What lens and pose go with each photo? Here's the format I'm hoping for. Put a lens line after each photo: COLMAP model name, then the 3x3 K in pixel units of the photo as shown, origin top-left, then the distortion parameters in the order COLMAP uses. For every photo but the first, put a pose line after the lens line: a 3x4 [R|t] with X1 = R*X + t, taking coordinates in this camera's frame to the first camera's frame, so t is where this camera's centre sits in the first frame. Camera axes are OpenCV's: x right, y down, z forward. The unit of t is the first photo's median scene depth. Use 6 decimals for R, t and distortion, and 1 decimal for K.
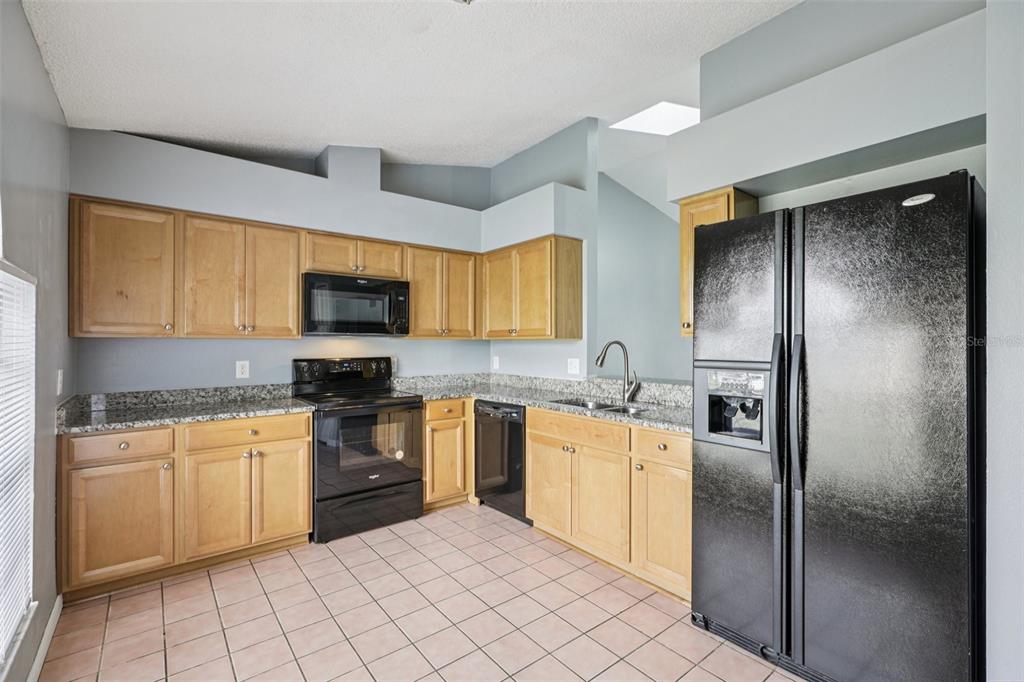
lens RADIAL K [[458.2, 0, 509.7], [0, 458.2, 342.4], [0, 0, 1]] dist [-0.001703, 0.001409]
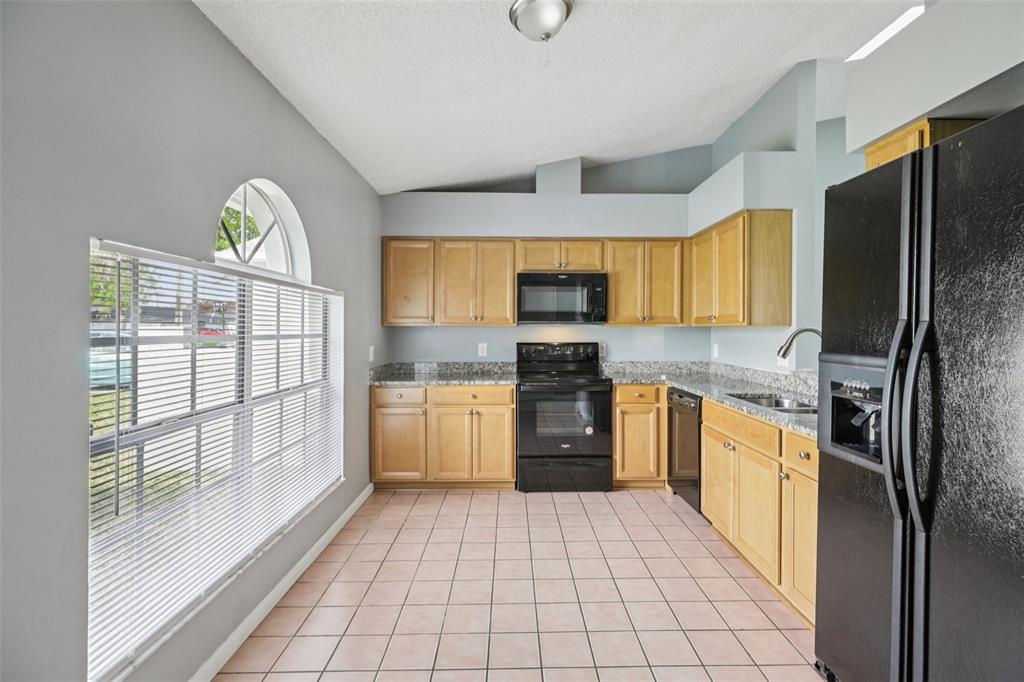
lens RADIAL K [[458.2, 0, 513.8], [0, 458.2, 330.9], [0, 0, 1]] dist [-0.001703, 0.001409]
pose [[0.790907, 0.003531, -0.611926, 0.307225], [-0.000177, 0.999985, 0.005542, -0.002489], [0.611937, -0.004275, 0.790895, 0.010407]]
